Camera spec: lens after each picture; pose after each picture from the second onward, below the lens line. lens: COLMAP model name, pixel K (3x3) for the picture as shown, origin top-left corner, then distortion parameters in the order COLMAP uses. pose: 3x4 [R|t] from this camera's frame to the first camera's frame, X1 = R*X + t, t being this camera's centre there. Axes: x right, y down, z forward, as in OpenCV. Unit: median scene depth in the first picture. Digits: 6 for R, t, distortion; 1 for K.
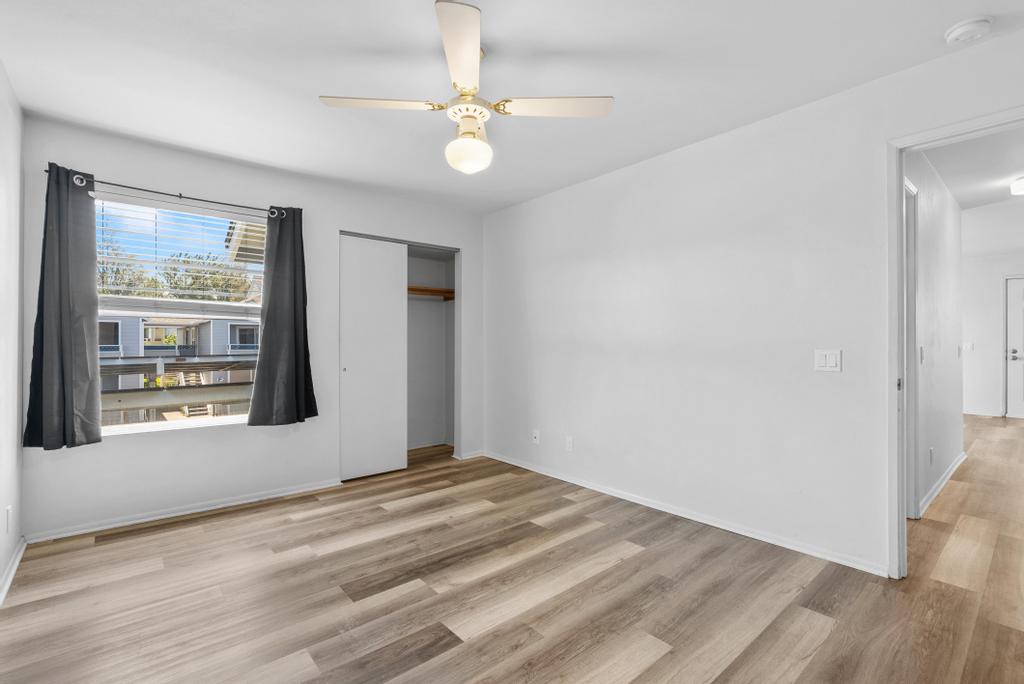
lens RADIAL K [[462.7, 0, 513.2], [0, 462.7, 339.8], [0, 0, 1]] dist [-0.007439, 0.000945]
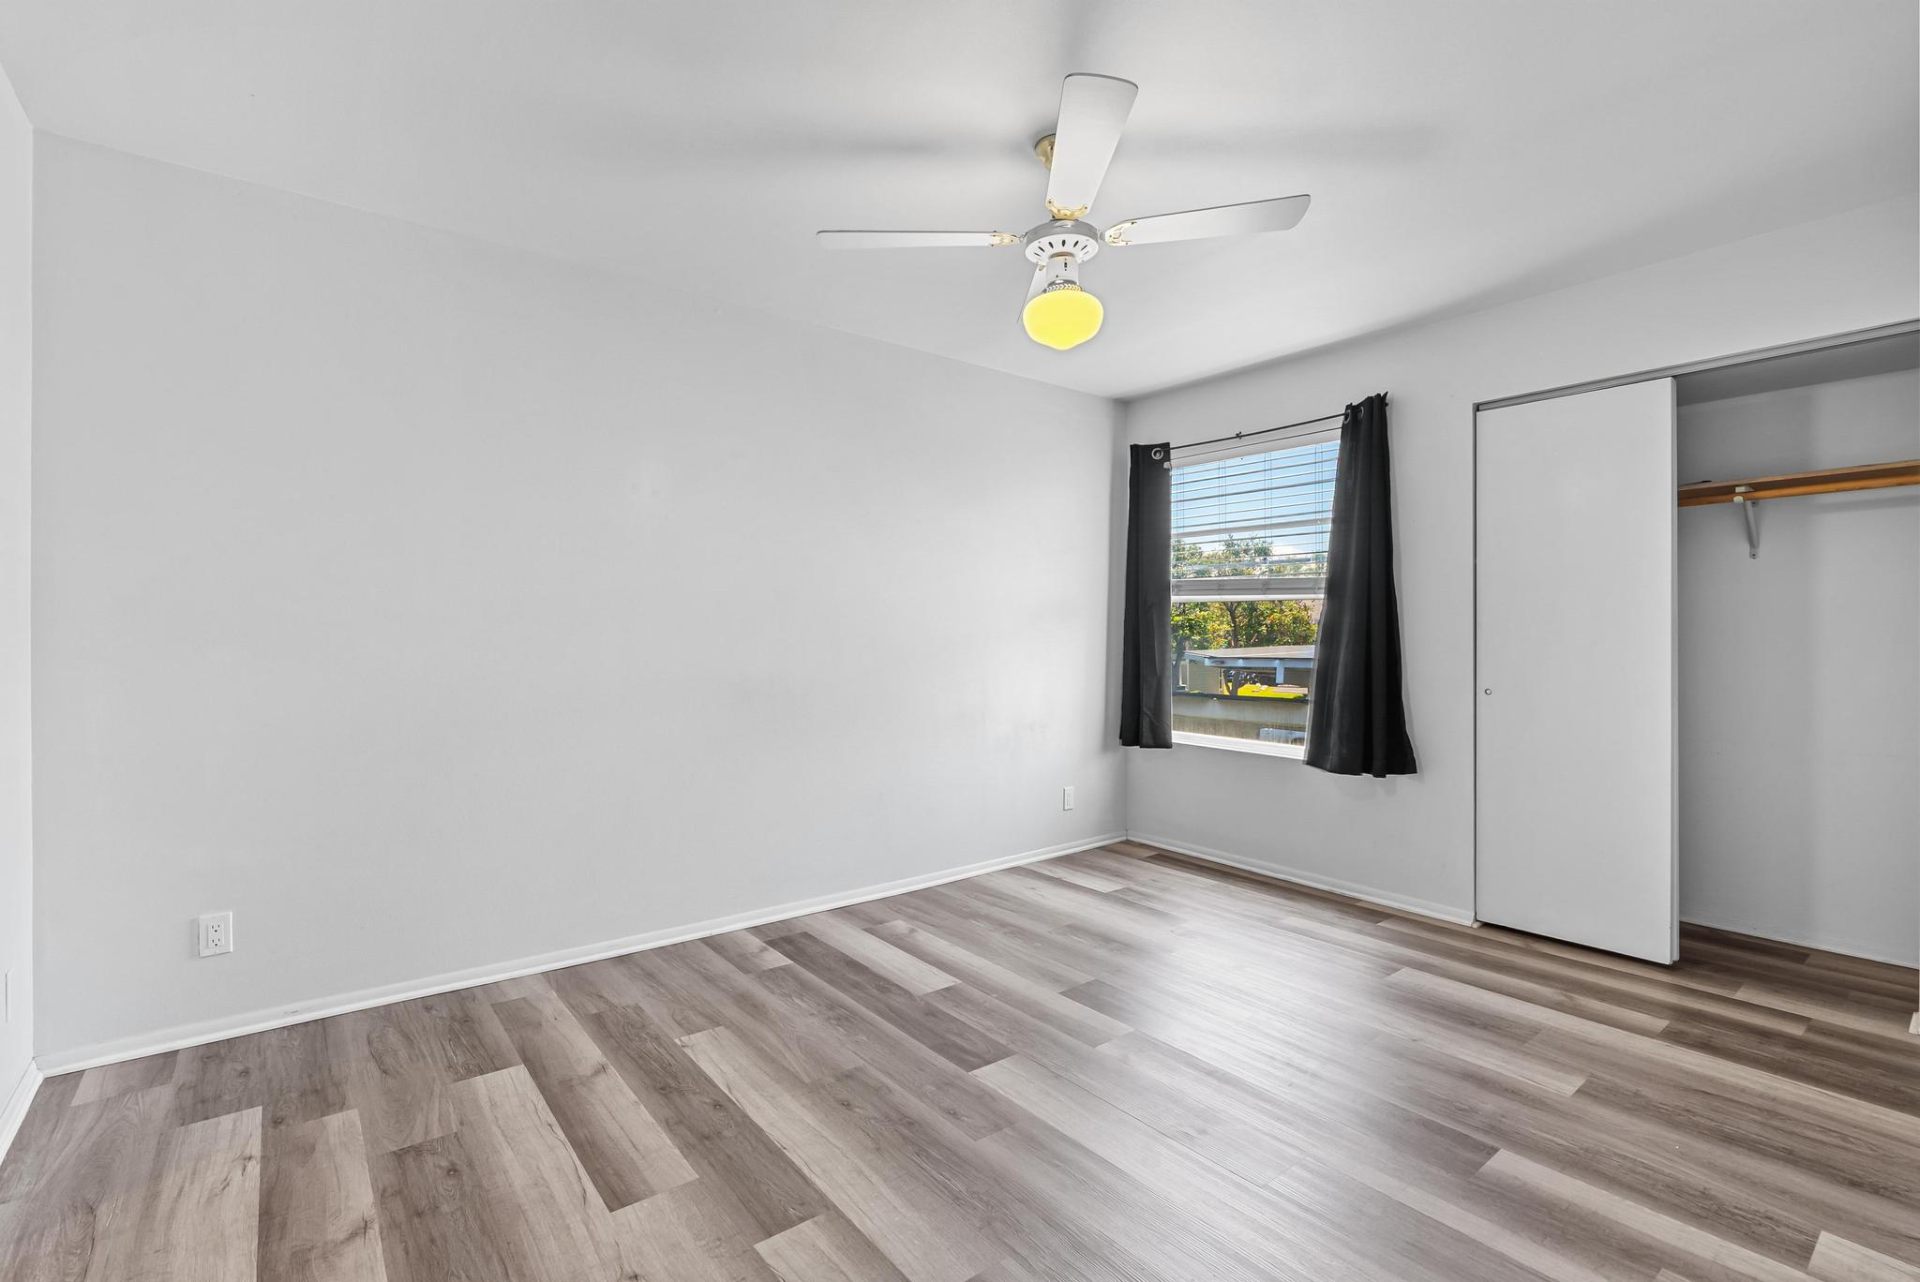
lens RADIAL K [[867.5, 0, 962.3], [0, 867.5, 636.9], [0, 0, 1]] dist [-0.007439, 0.000945]
pose [[-0.036426, 0.004483, -0.999326, 0.648267], [0.002577, 0.999987, 0.004392, 0.002419], [0.999333, -0.002416, -0.036437, 0.574851]]
